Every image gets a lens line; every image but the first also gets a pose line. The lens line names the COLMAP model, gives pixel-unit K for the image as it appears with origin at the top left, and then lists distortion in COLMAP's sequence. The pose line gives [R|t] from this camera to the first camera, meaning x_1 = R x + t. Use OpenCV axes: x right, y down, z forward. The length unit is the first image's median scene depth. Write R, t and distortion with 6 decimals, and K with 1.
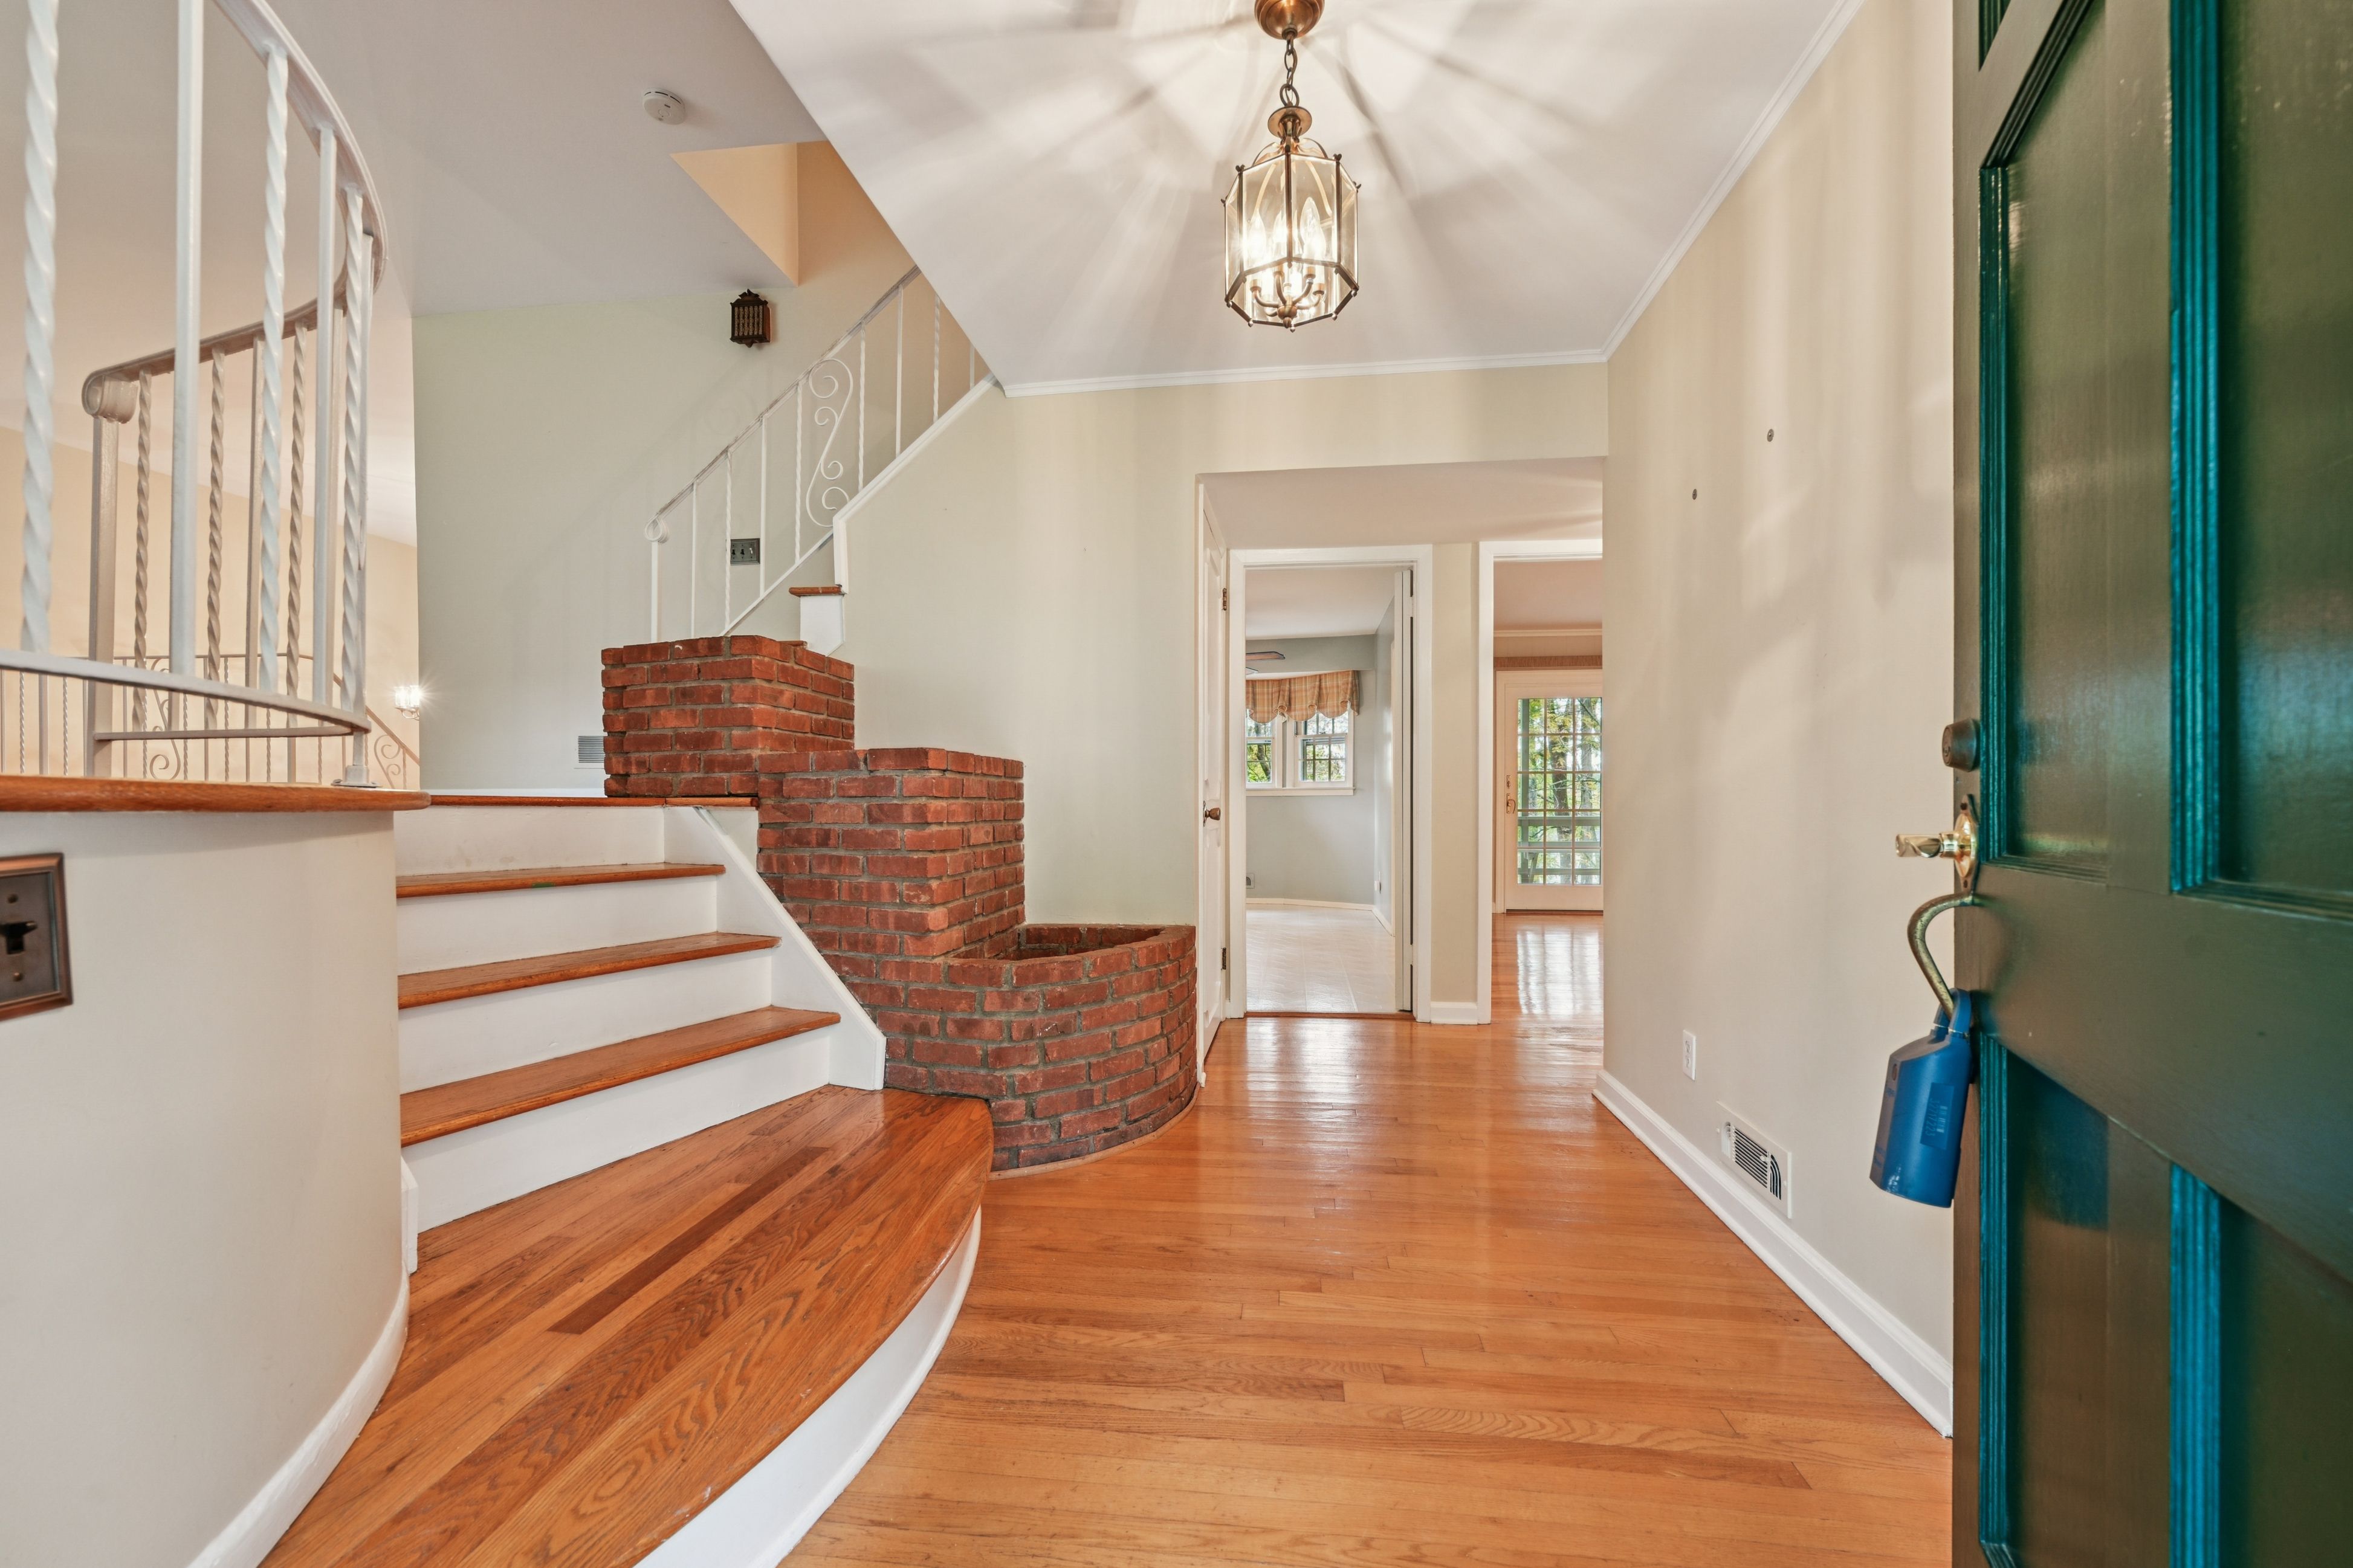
lens RADIAL K [[917.7, 0, 1178.6], [0, 917.7, 798.4], [0, 0, 1]] dist [0.000225, 0.000012]
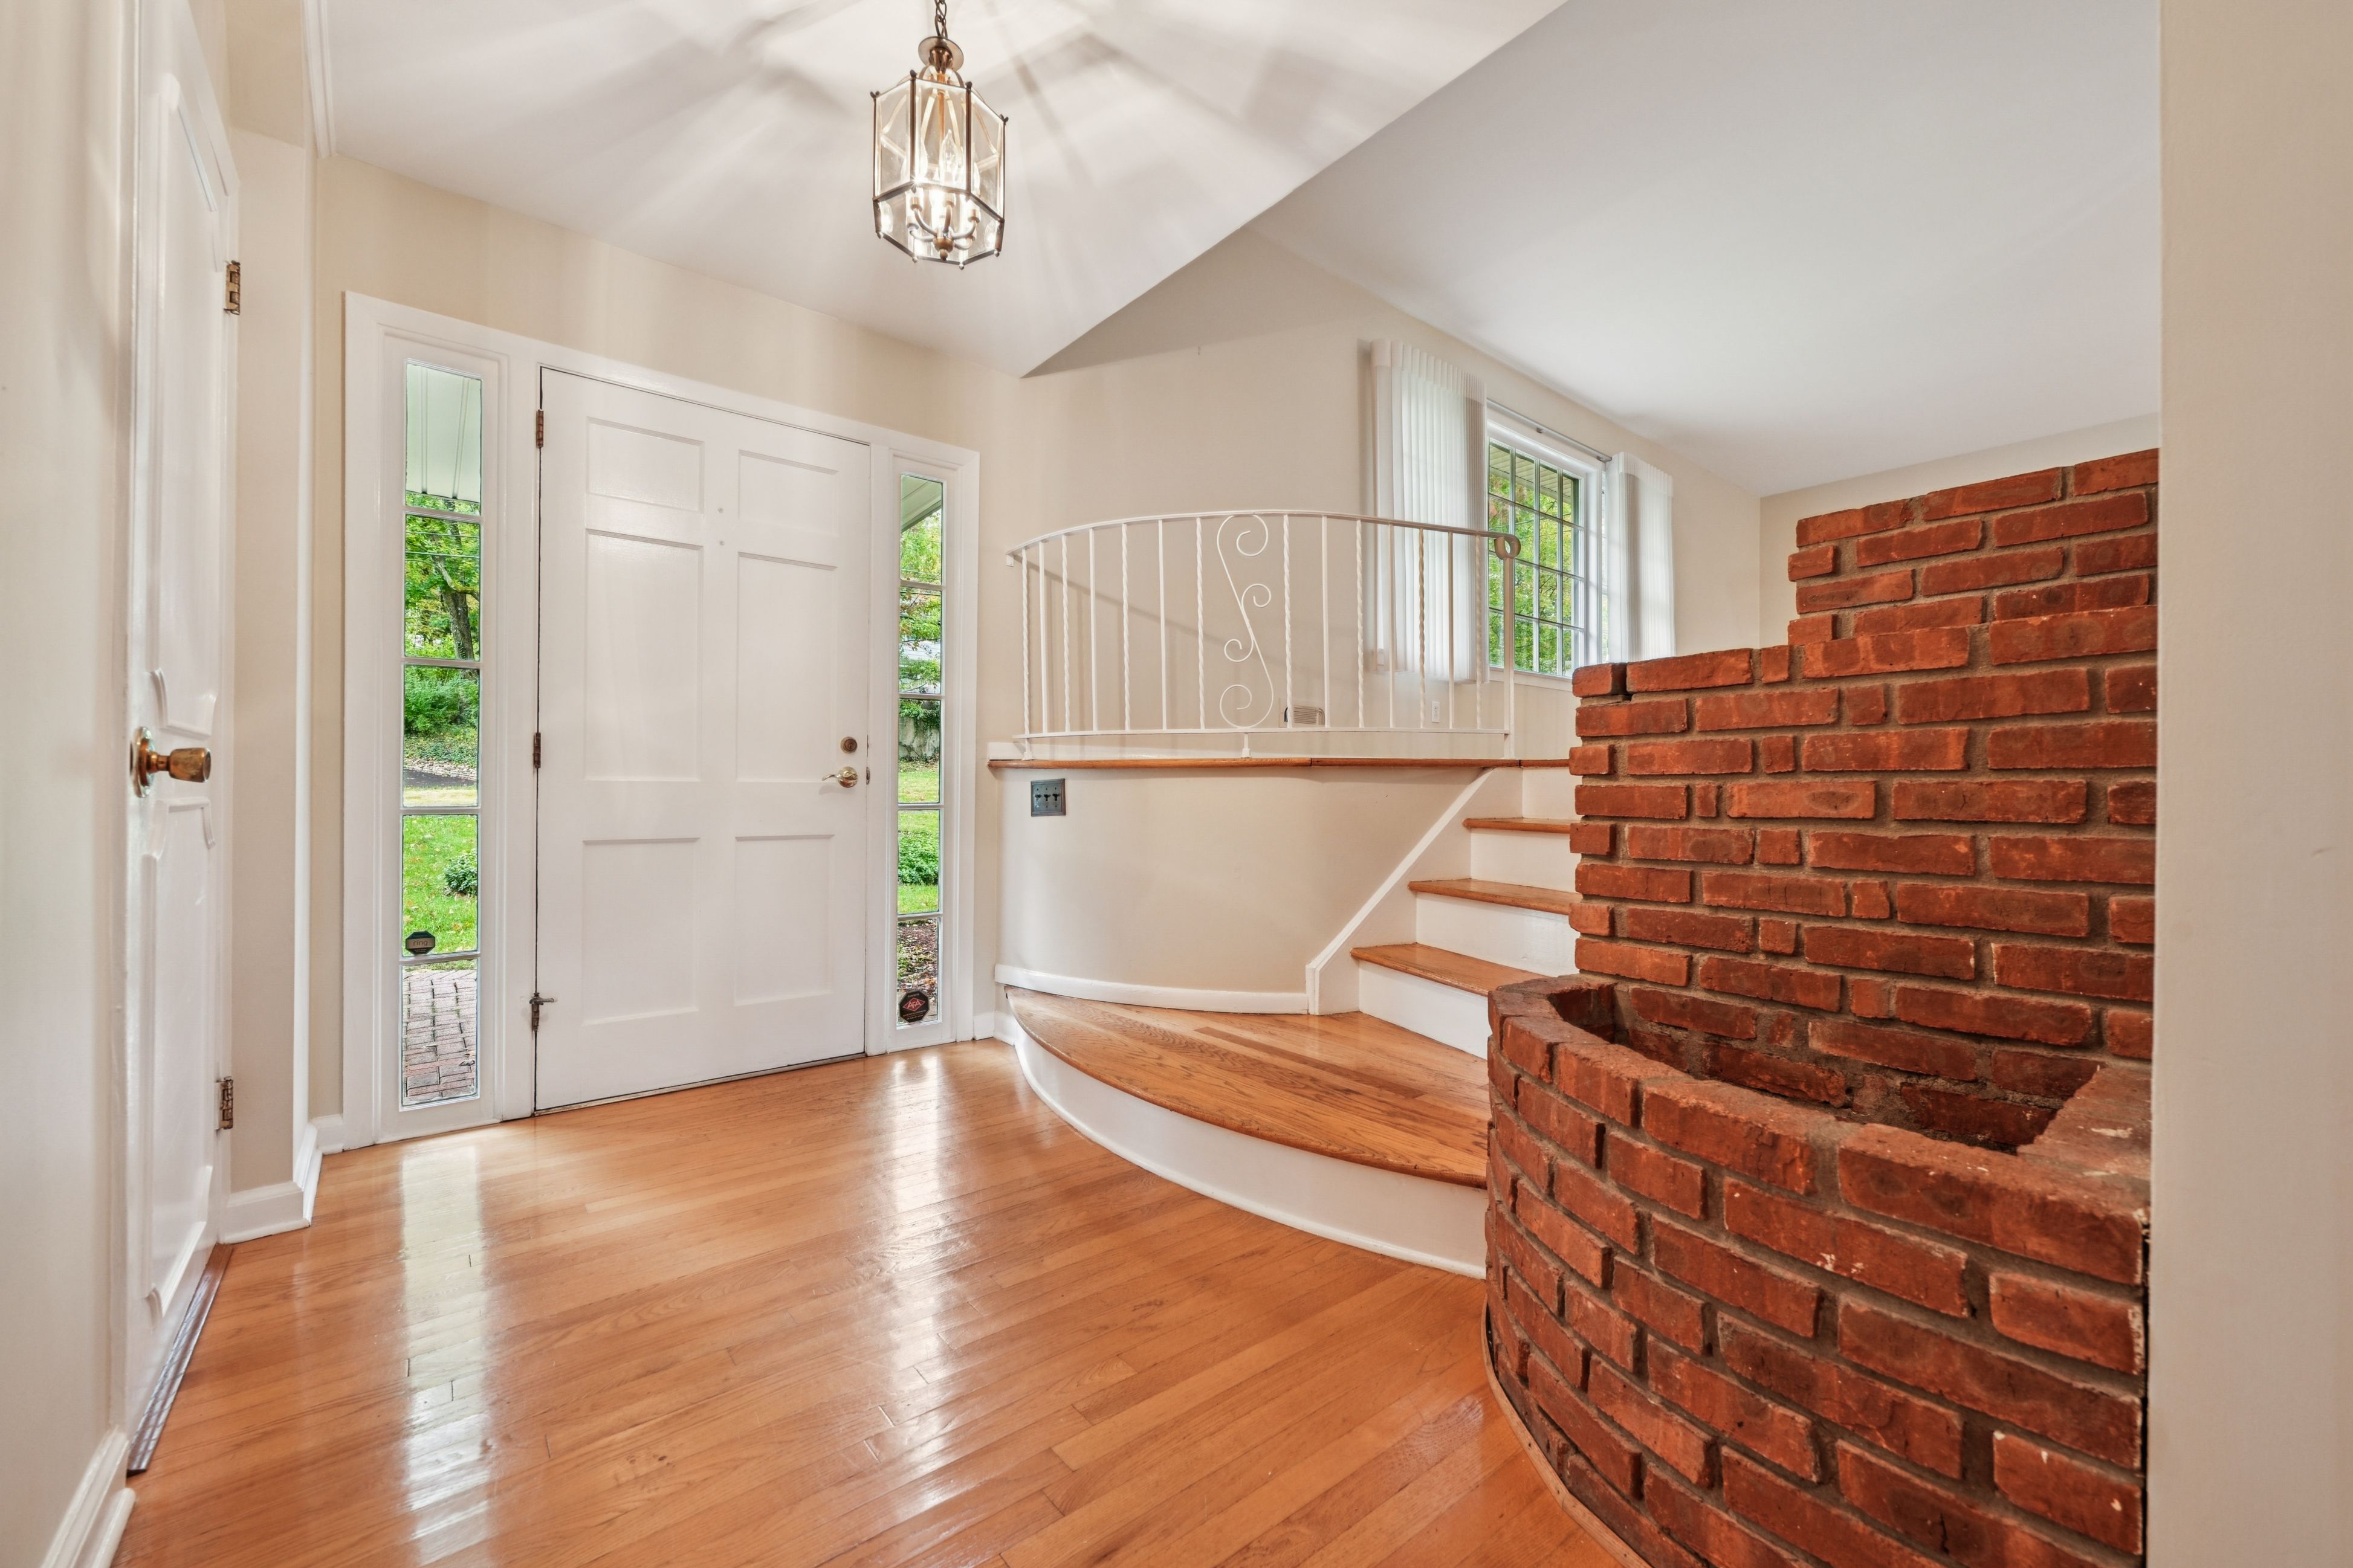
lens RADIAL K [[931.8, 0, 1176.5], [0, 931.8, 784.0], [0, 0, 1]] dist [-0.000050, -0.000105]
pose [[-0.685421, -0.017999, -0.727924, 0.609872], [-0.003849, 0.999770, -0.021096, 0.070581], [0.728137, -0.011657, -0.685333, 1.710445]]
